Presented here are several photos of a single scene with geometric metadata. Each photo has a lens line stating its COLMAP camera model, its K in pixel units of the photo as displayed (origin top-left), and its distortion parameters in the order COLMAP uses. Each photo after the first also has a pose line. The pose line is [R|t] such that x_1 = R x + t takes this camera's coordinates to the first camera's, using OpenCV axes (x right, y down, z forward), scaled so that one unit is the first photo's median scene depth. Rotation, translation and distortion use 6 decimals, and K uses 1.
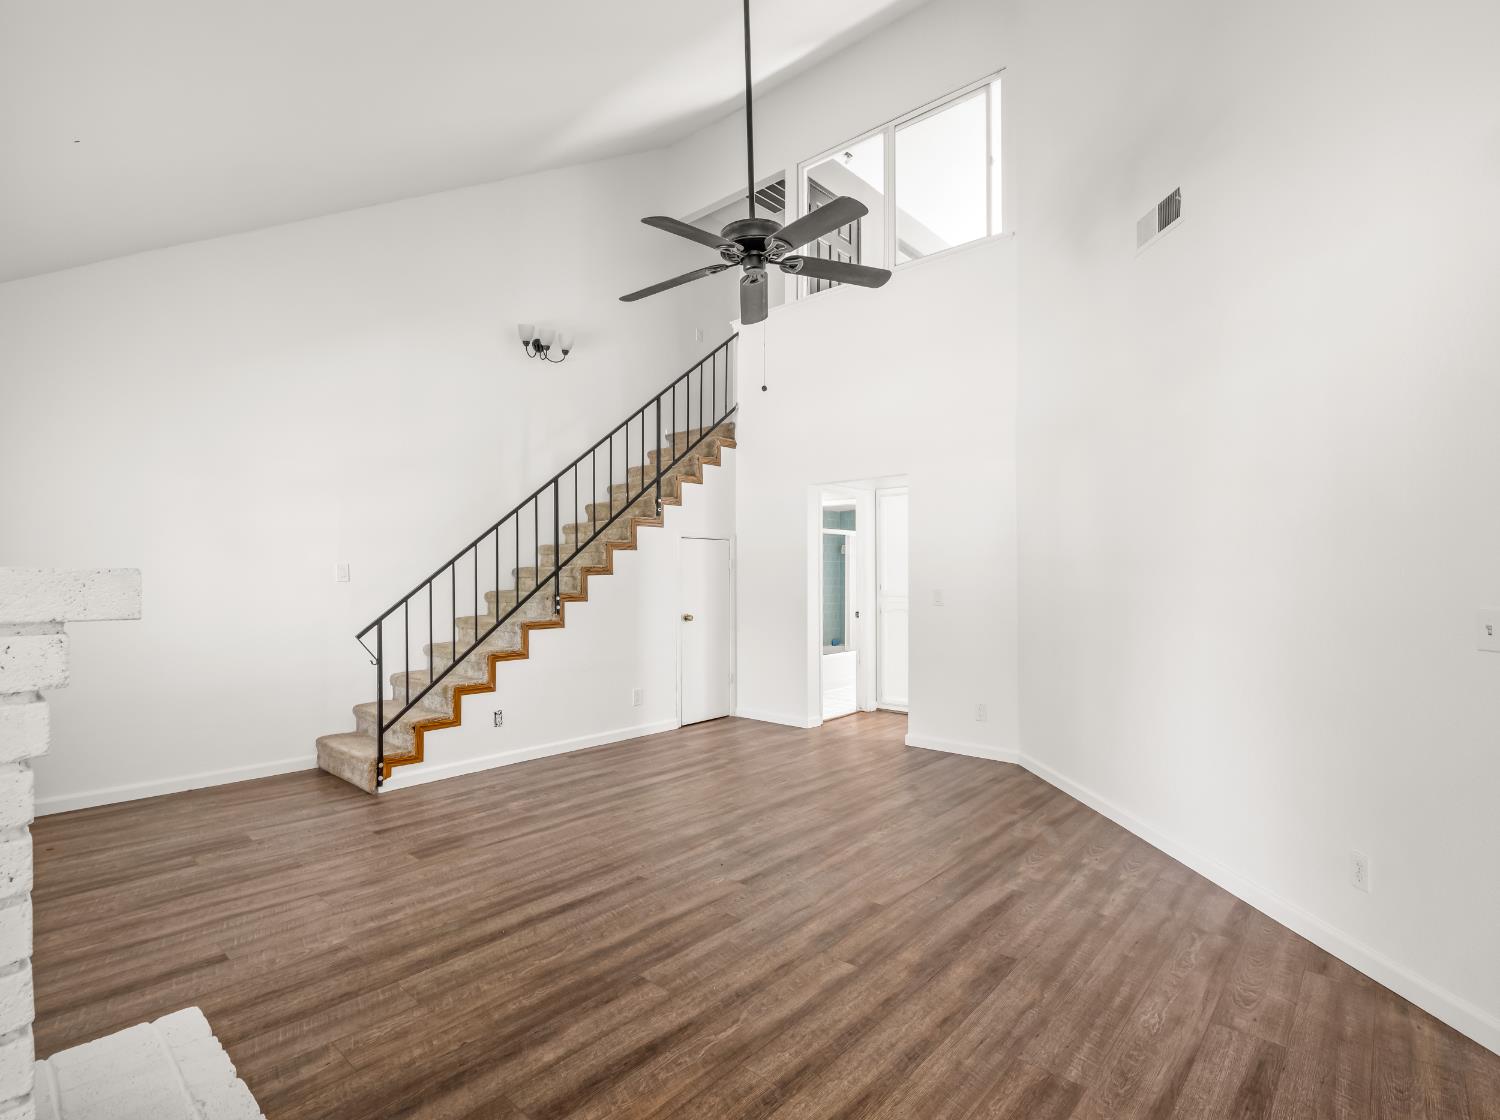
lens RADIAL K [[737.3, 0, 748.0], [0, 737.3, 574.1], [0, 0, 1]] dist [-0.013420, -0.000683]
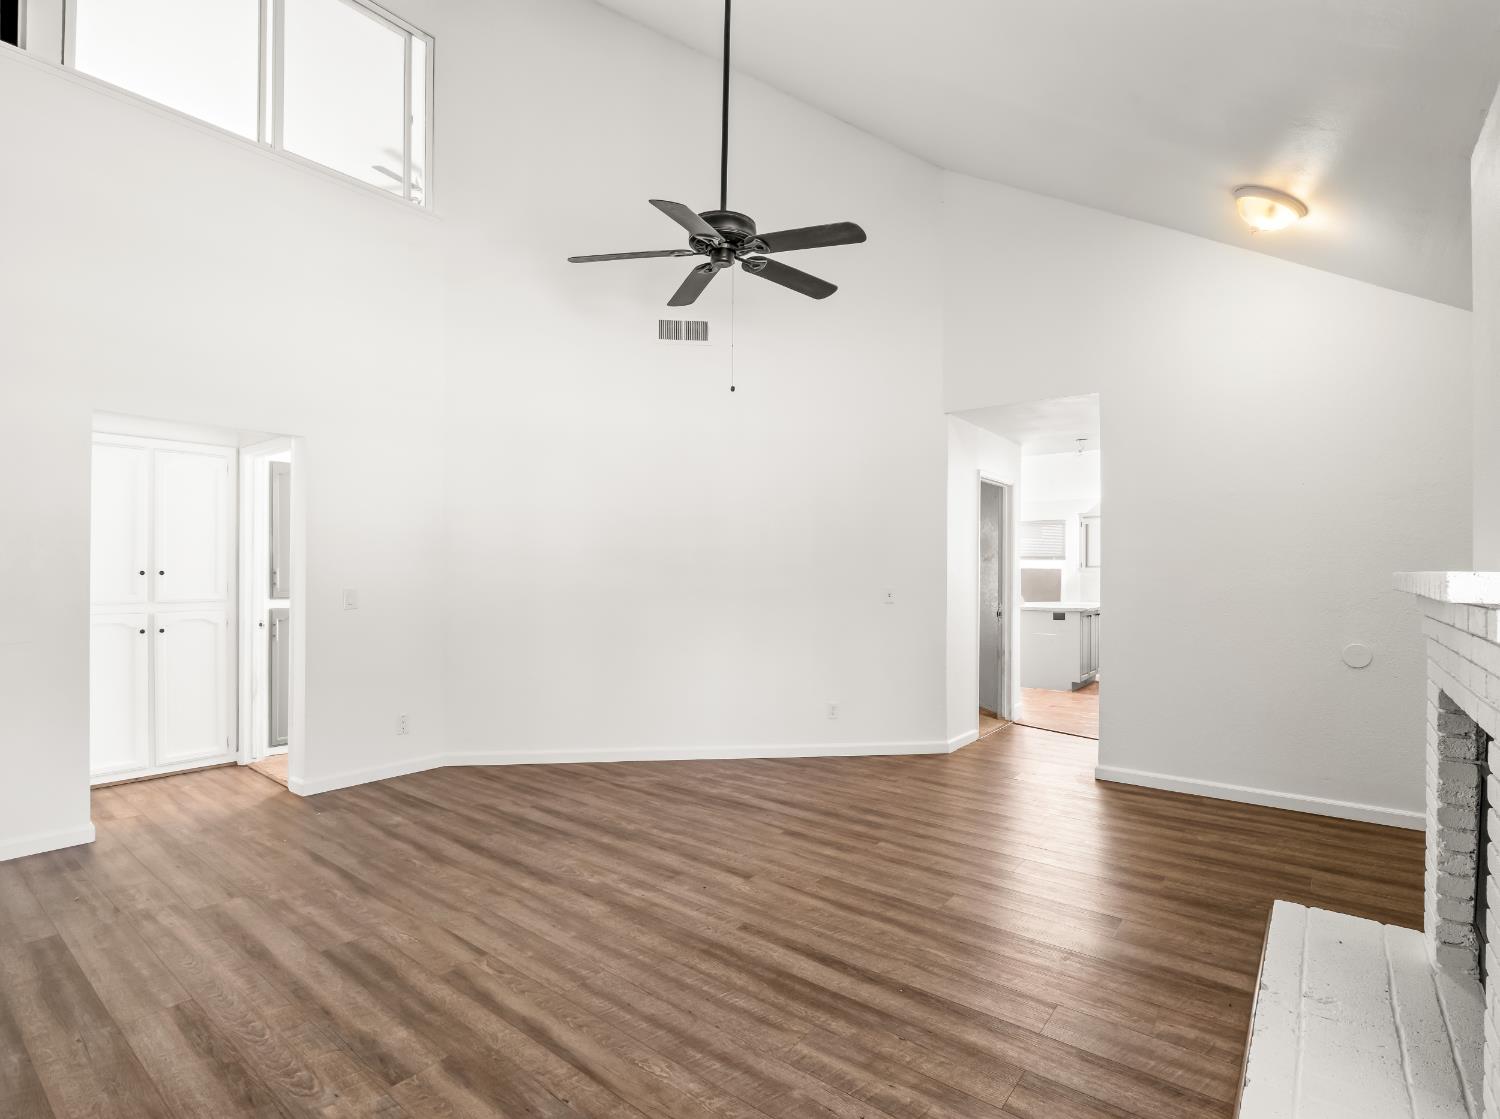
lens RADIAL K [[737.3, 0, 748.0], [0, 737.3, 573.6], [0, 0, 1]] dist [-0.013420, -0.000683]
pose [[-0.062535, -0.000937, 0.998042, -1.108231], [-0.003670, 0.999993, 0.000709, 0.001779], [-0.998036, -0.003618, -0.062538, 1.163254]]
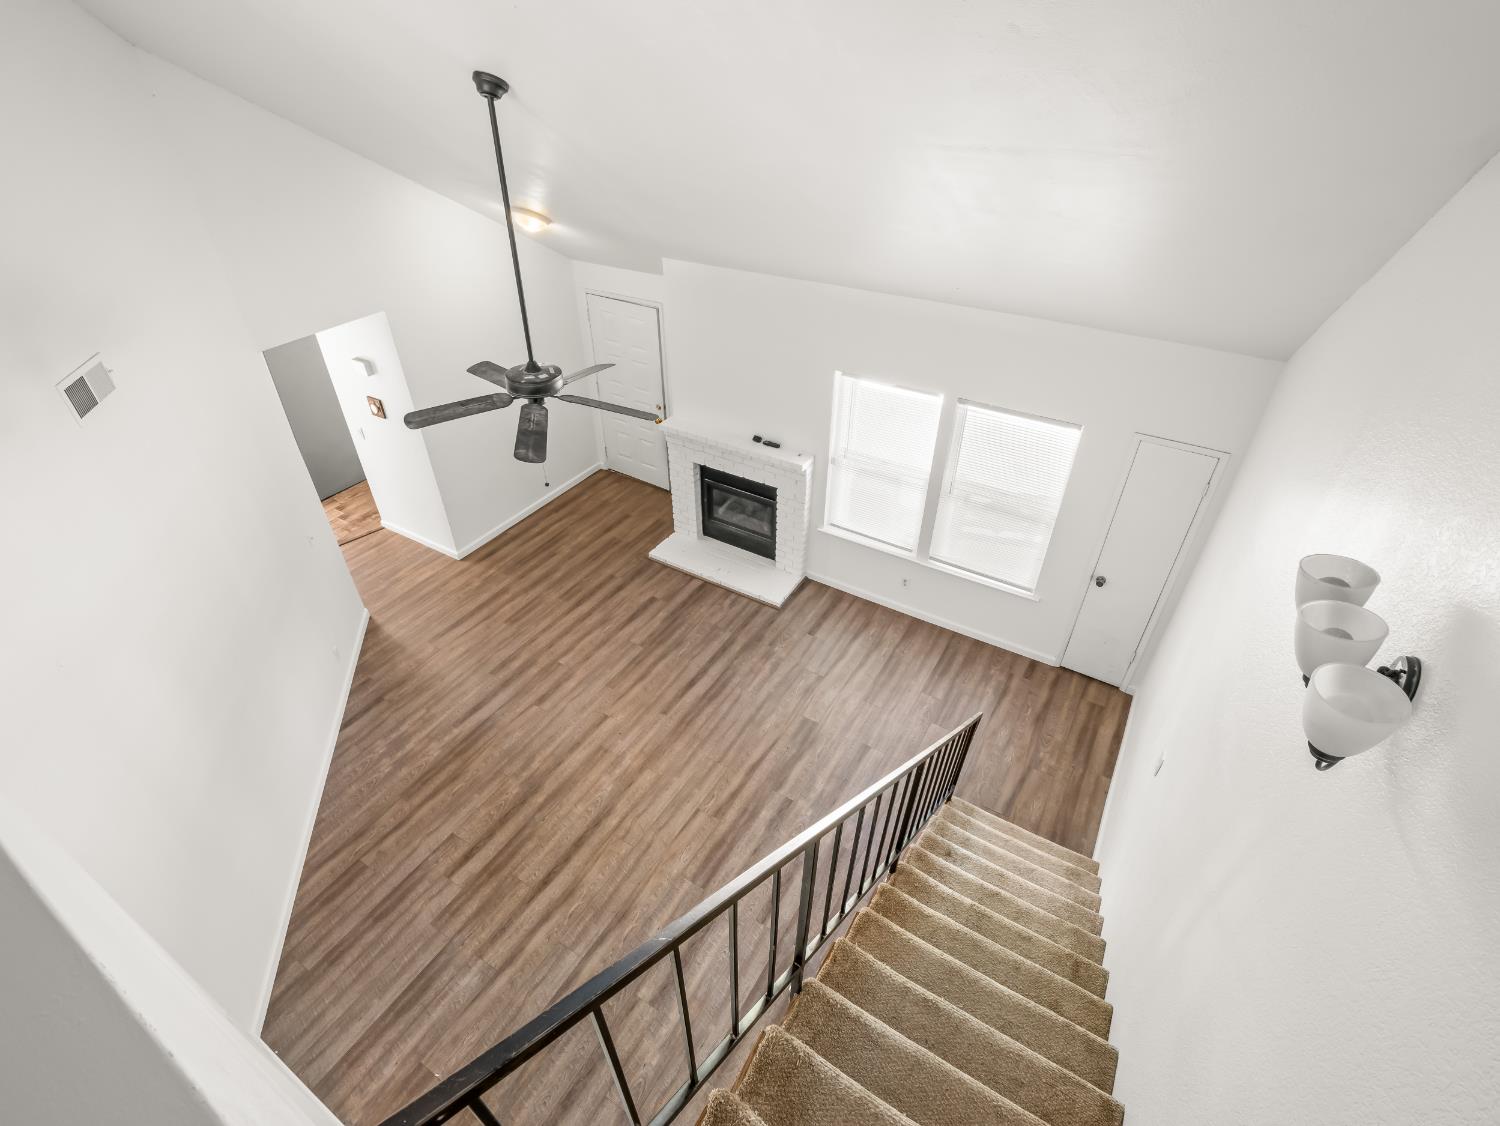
lens RADIAL K [[718.5, 0, 740.5], [0, 718.5, 563.4], [0, 0, 1]] dist [-0.005500, -0.001015]
pose [[-0.984697, 0.112493, -0.133104, -0.152541], [0.009868, 0.798529, 0.601875, -1.031207], [0.173994, 0.591352, -0.787419, 2.433861]]
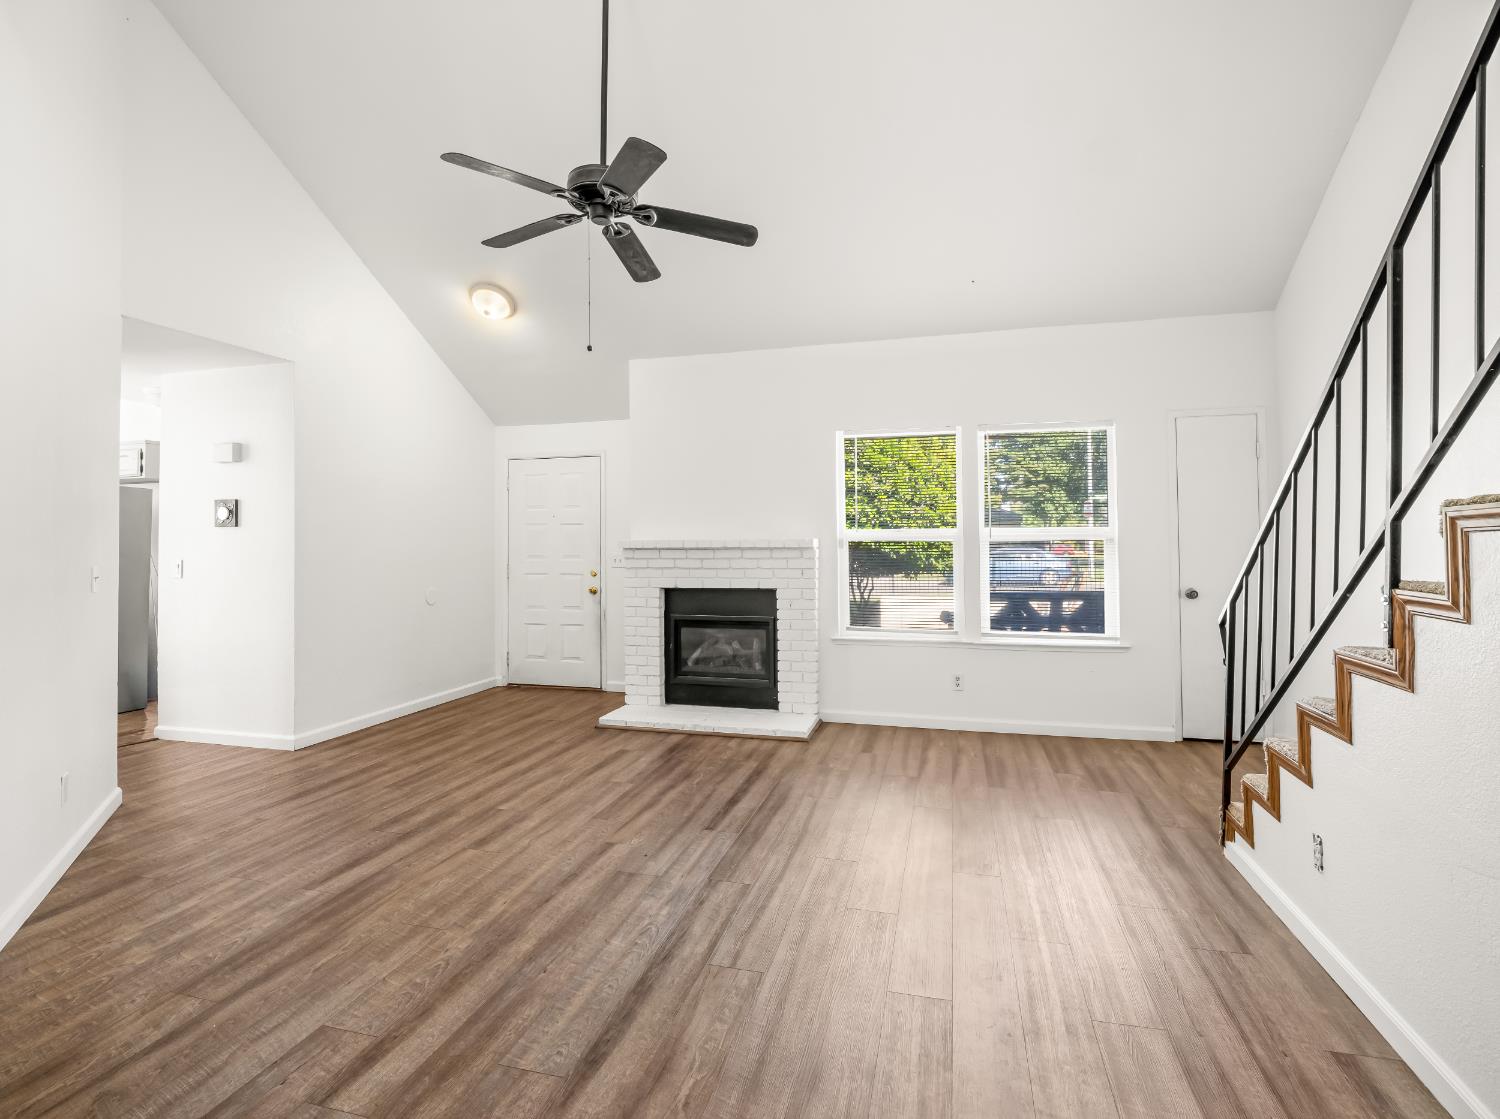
lens RADIAL K [[733.8, 0, 745.3], [0, 733.8, 554.4], [0, 0, 1]] dist [-0.011413, 0.000102]
pose [[-0.897366, 0.016814, -0.440967, 0.289479], [0.010242, 0.999798, 0.017281, 0.004983], [0.441168, 0.010991, -0.897357, 2.168060]]
